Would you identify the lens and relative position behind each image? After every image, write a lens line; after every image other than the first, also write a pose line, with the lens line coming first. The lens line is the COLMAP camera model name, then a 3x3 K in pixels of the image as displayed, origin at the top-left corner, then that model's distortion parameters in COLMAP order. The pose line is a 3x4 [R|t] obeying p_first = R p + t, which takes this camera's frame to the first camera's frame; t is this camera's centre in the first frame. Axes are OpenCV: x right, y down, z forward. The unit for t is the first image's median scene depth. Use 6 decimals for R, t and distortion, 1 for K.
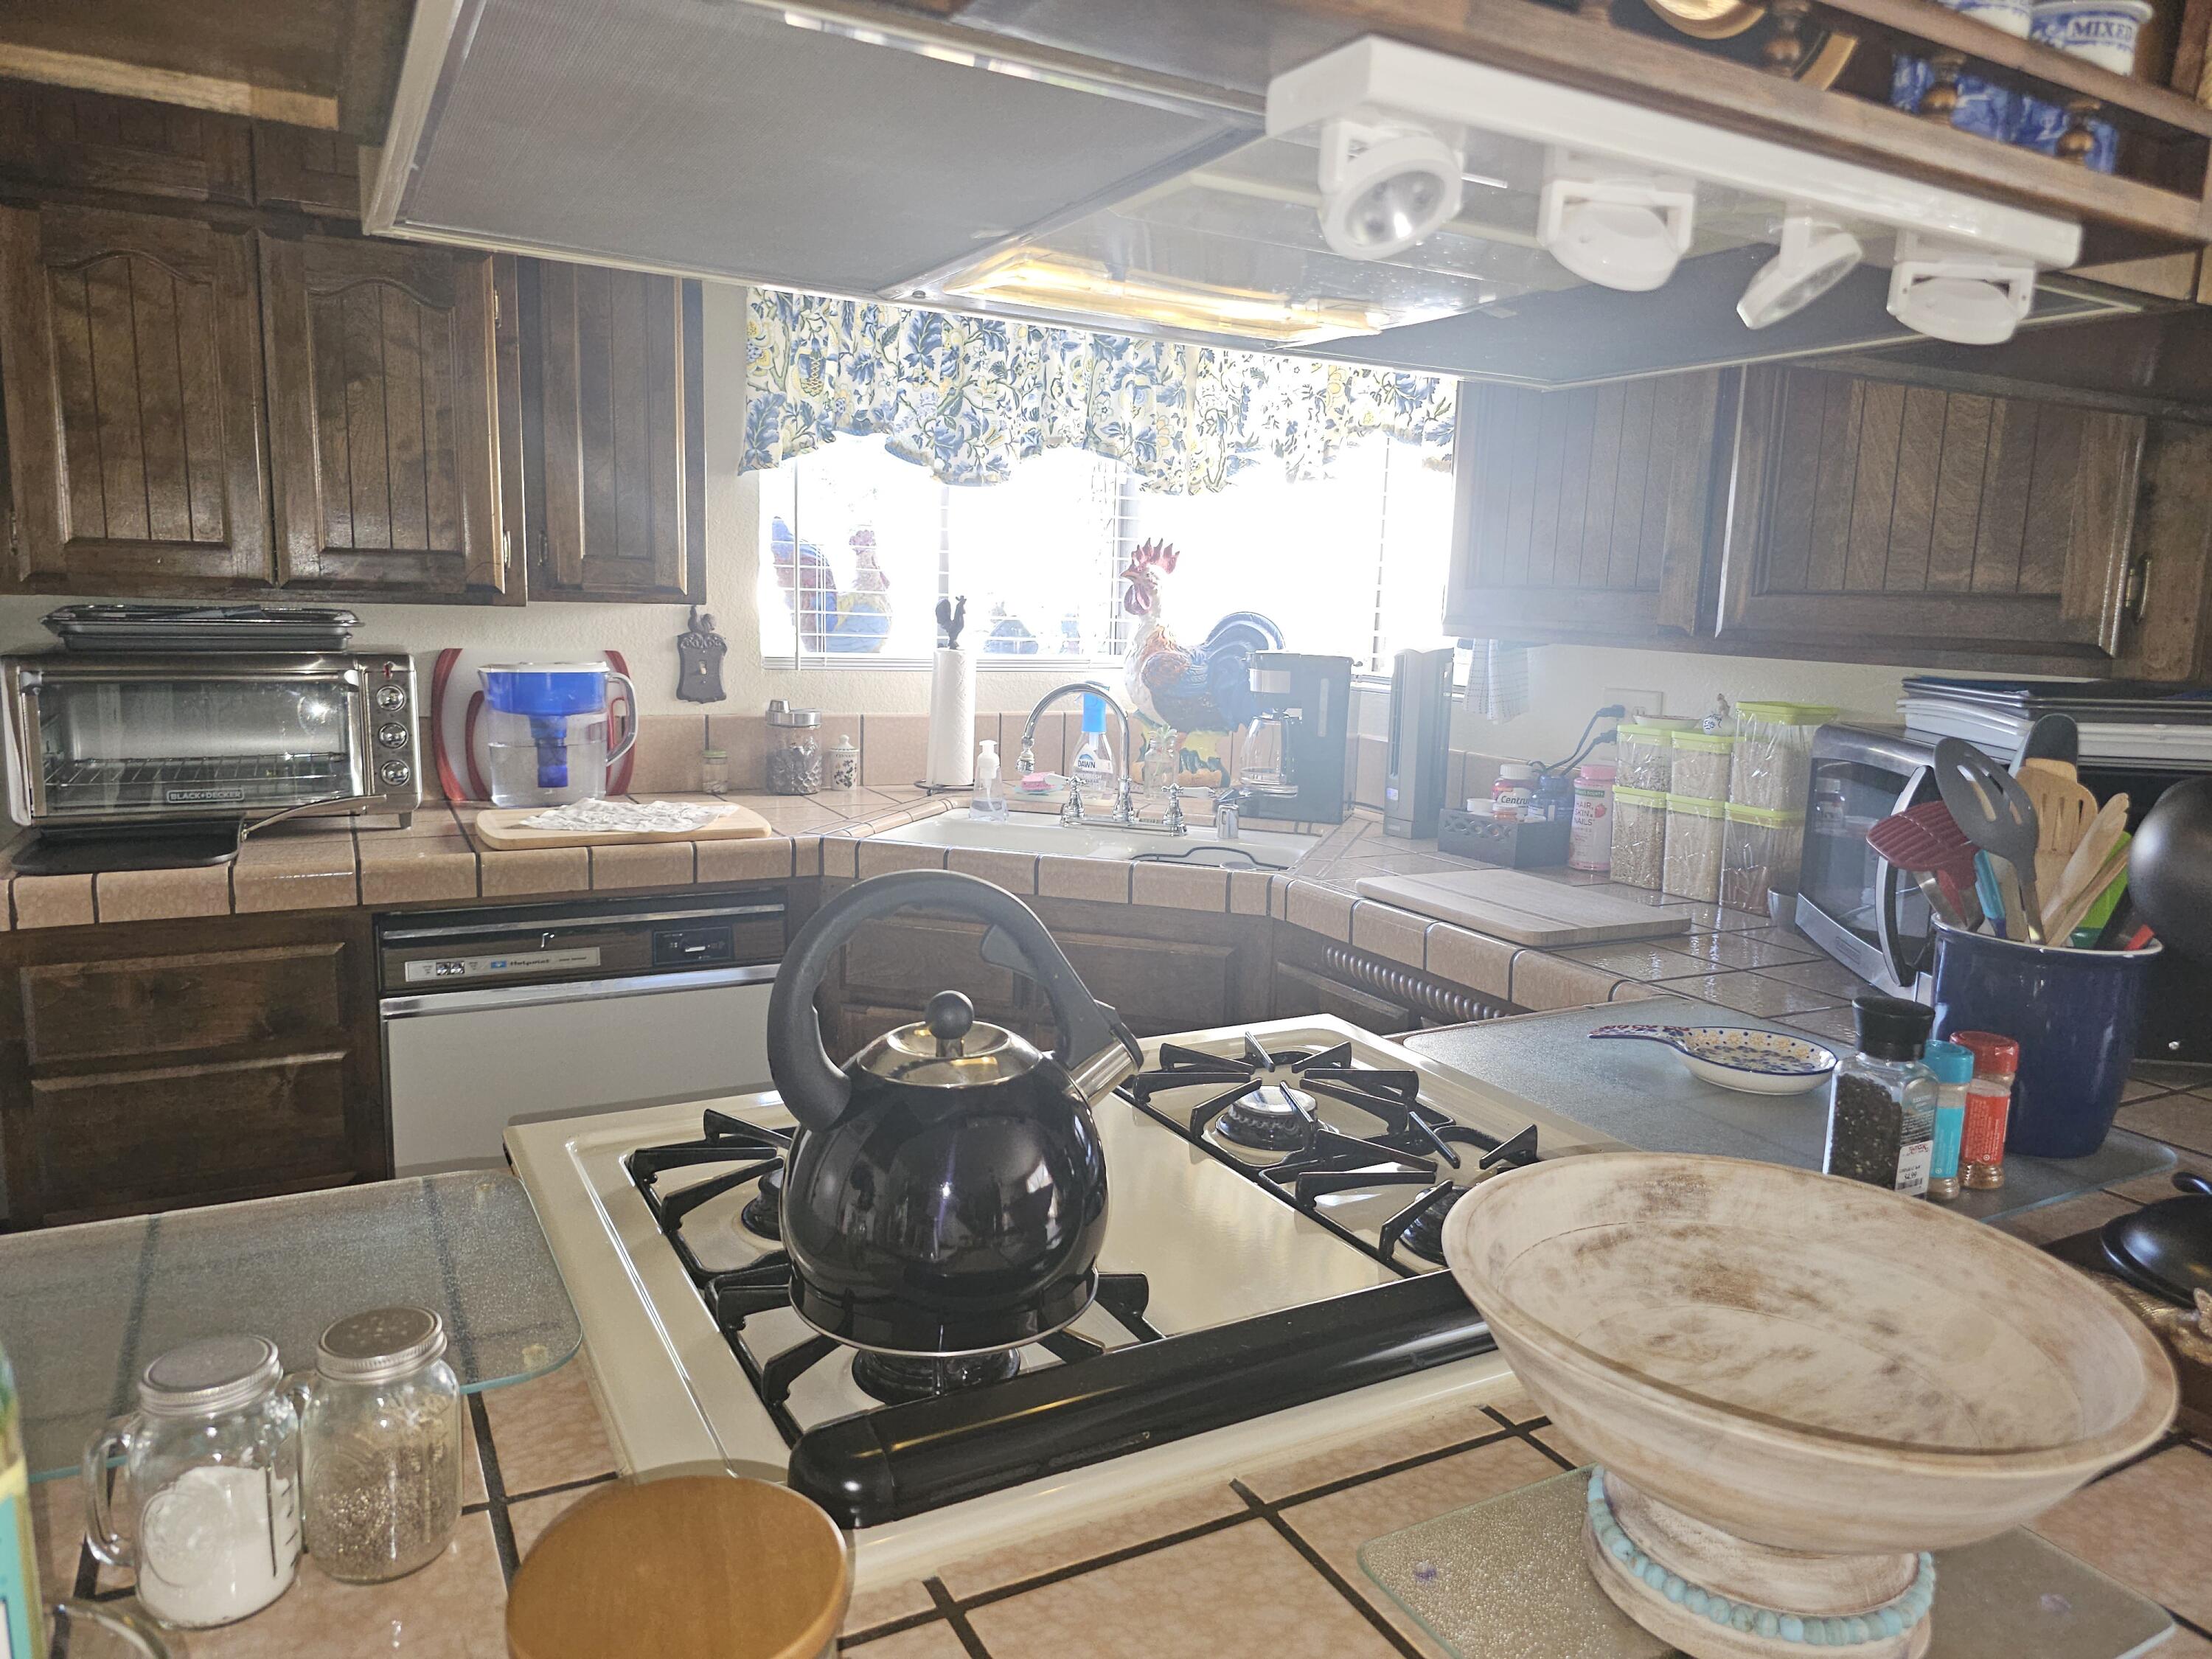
lens RADIAL K [[1441.7, 0, 1102.1], [0, 1441.7, 836.1], [0, 0, 1]] dist [0.091908, -0.126320]
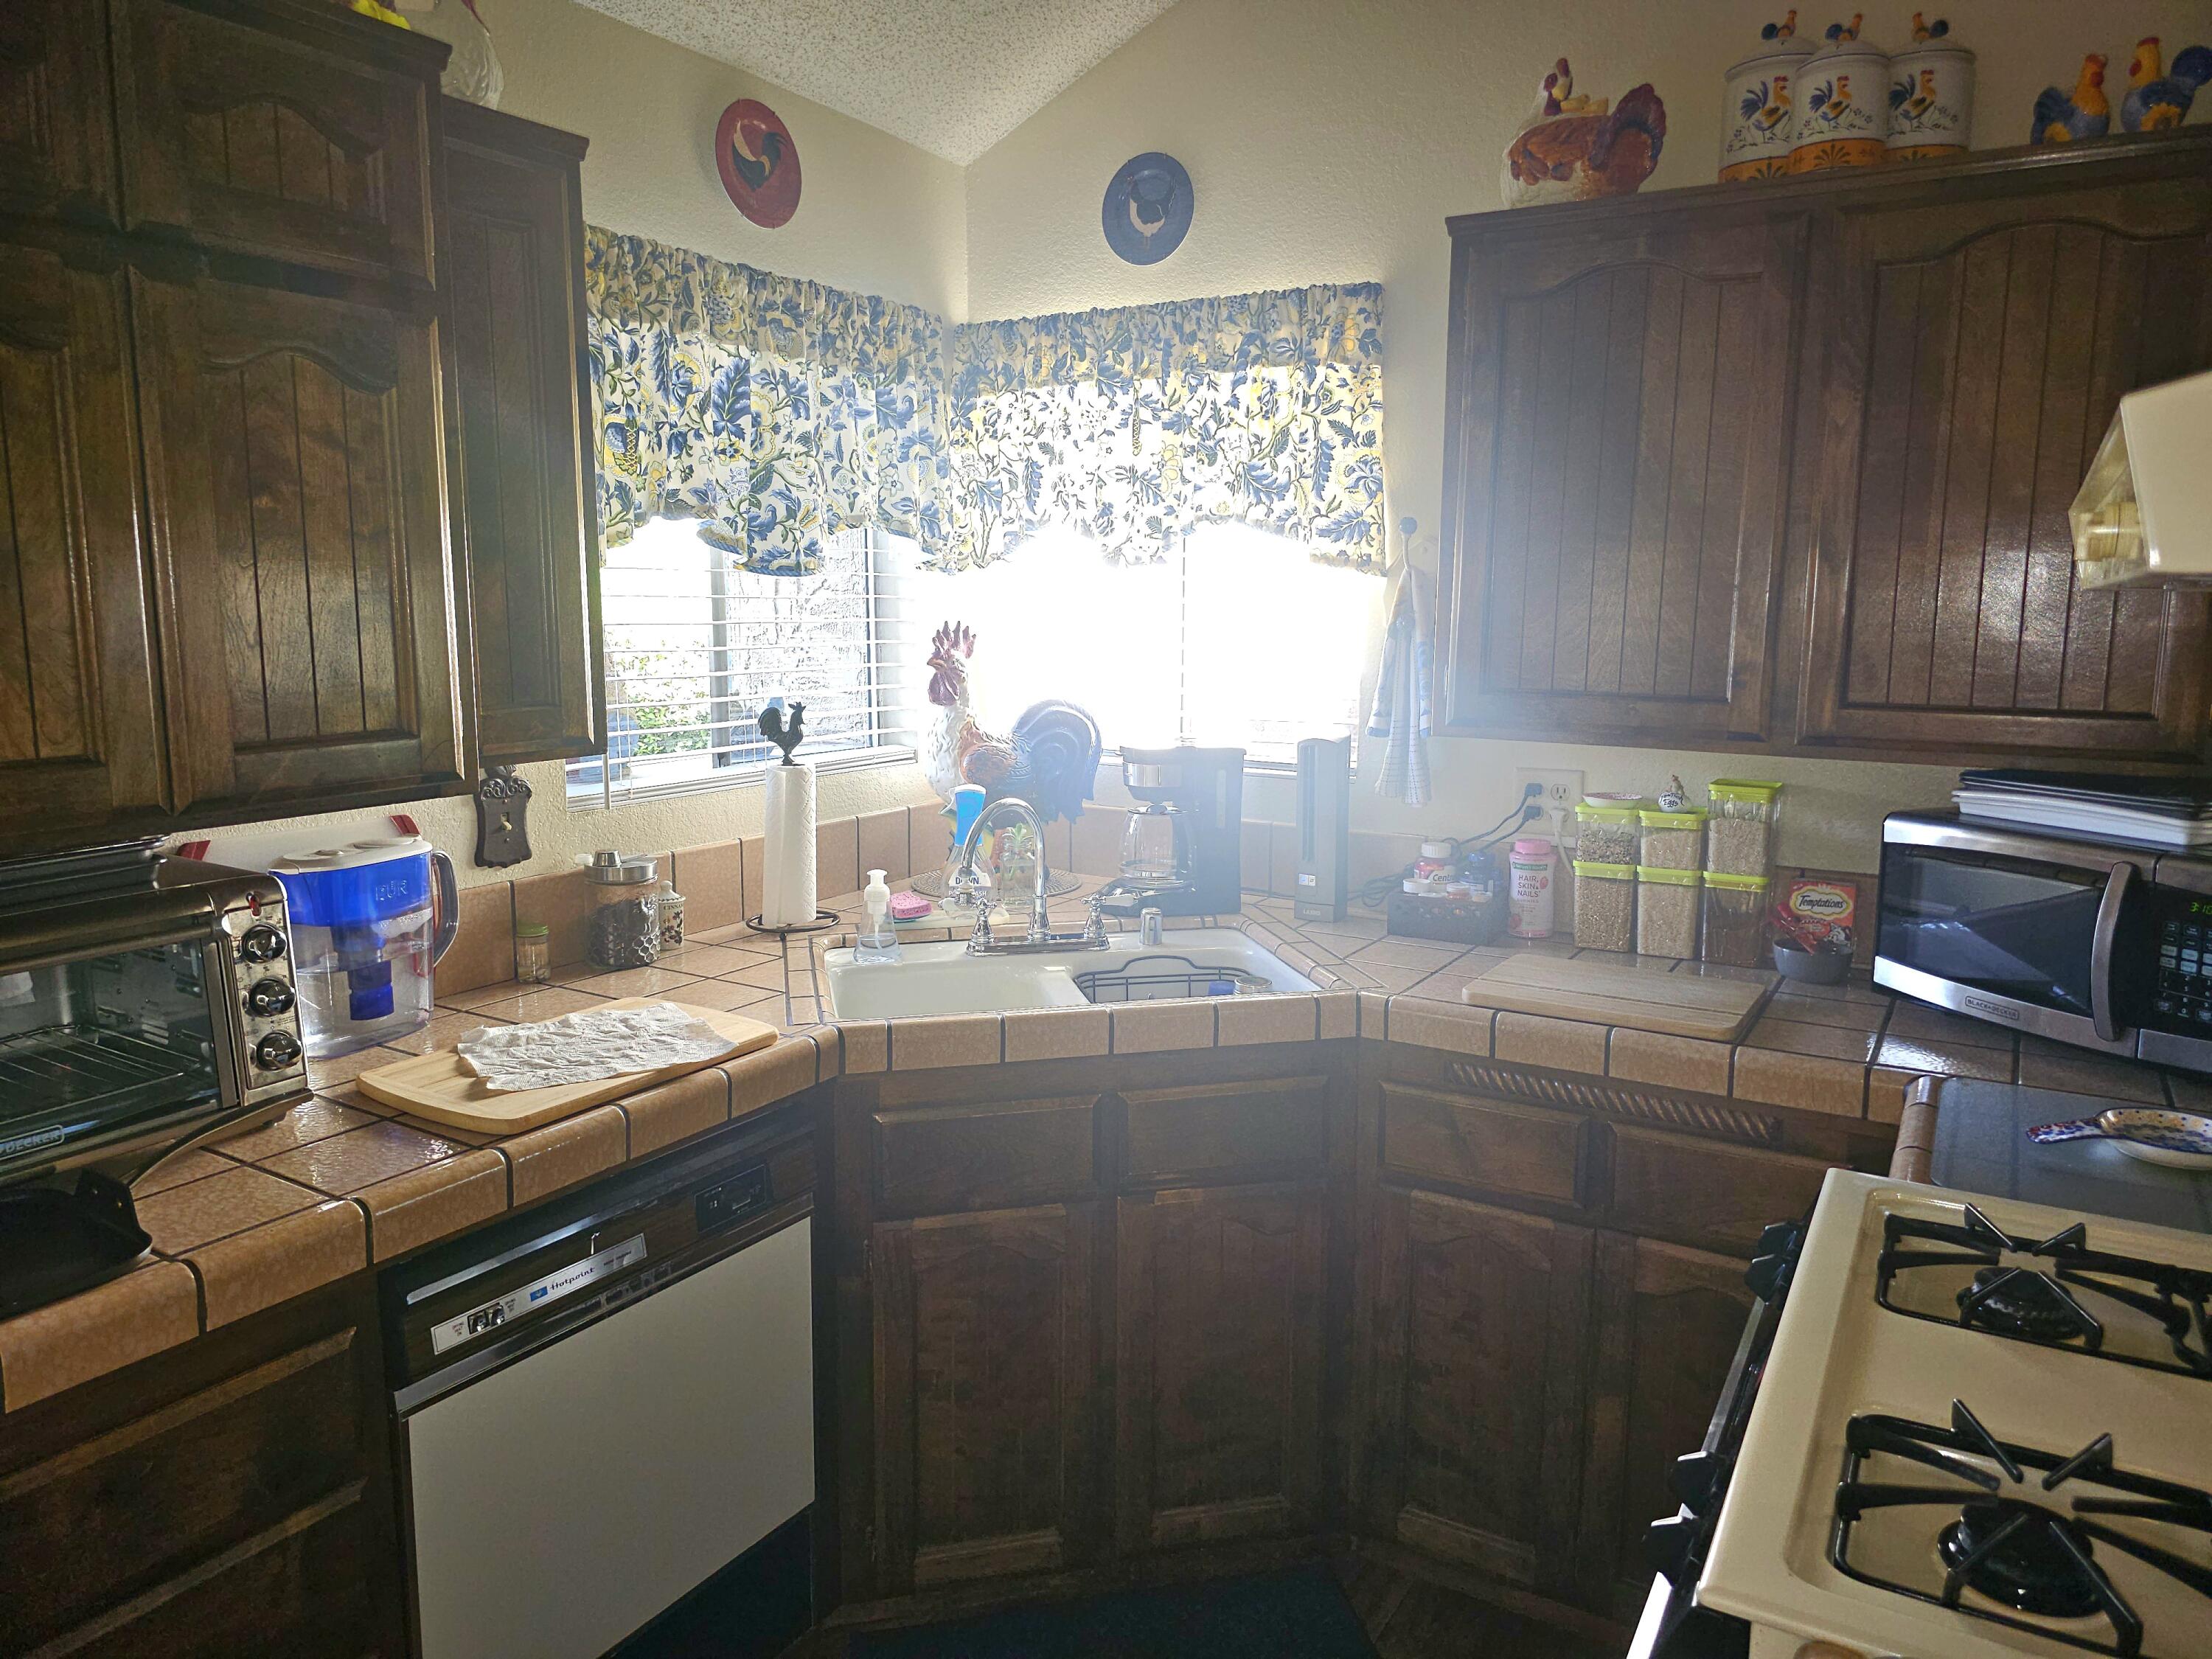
lens RADIAL K [[1441.7, 0, 1102.1], [0, 1441.7, 836.1], [0, 0, 1]] dist [0.091908, -0.126320]
pose [[0.862973, -0.111134, 0.492876, -0.381769], [0.108502, 0.993513, 0.034043, -0.099730], [-0.493462, 0.024099, 0.869434, 0.169815]]
